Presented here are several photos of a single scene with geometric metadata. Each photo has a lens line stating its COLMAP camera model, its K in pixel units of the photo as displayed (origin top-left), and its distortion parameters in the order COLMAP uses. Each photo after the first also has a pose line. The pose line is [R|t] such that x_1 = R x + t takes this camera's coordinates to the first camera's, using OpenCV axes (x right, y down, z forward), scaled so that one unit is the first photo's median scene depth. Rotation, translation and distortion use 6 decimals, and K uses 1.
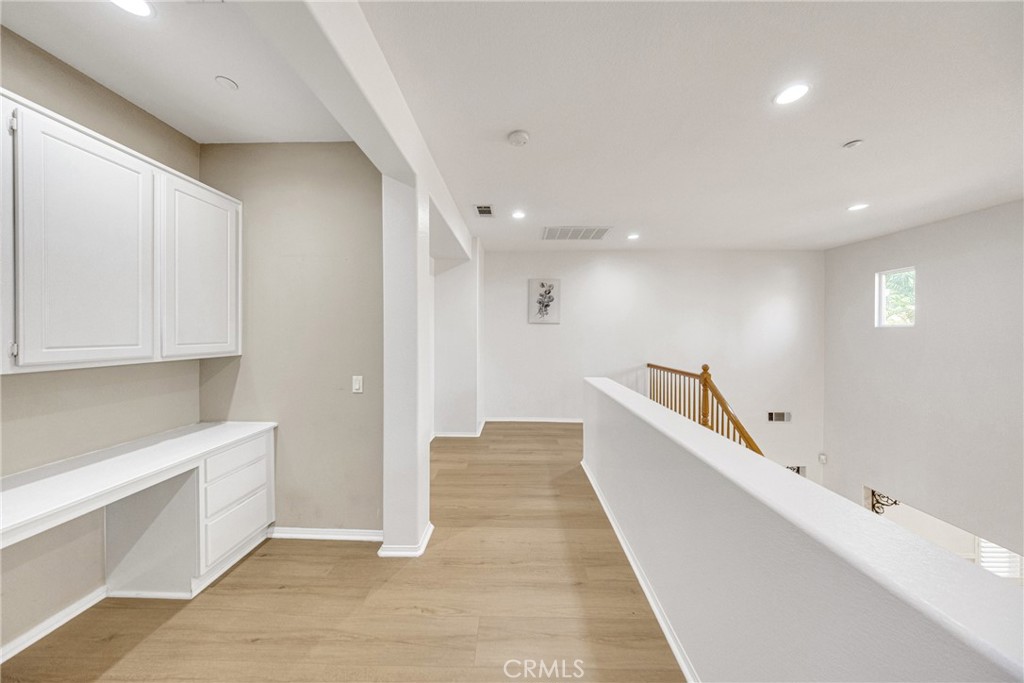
lens RADIAL K [[307.7, 0, 513.8], [0, 307.7, 338.6], [0, 0, 1]] dist [-0.014437, 0.000035]
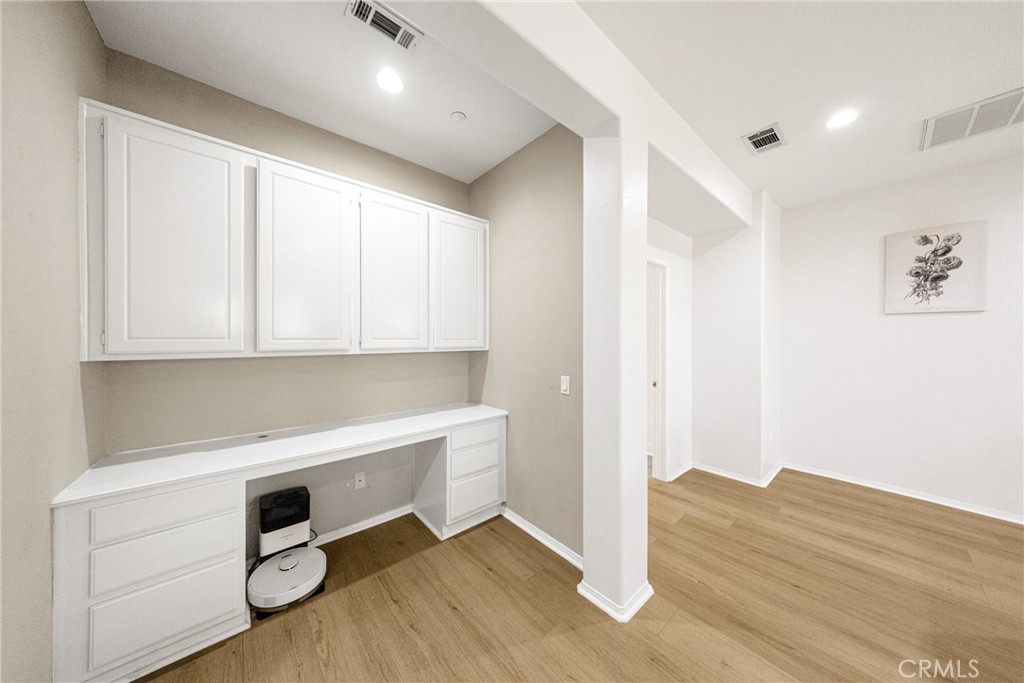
lens RADIAL K [[318.4, 0, 509.1], [0, 318.4, 341.6], [0, 0, 1]] dist [0.012389, -0.003325]
pose [[0.658647, 0.004276, -0.752440, 0.094609], [-0.012461, 0.999909, -0.005226, 0.026711], [0.752349, 0.012819, 0.658640, 0.246821]]
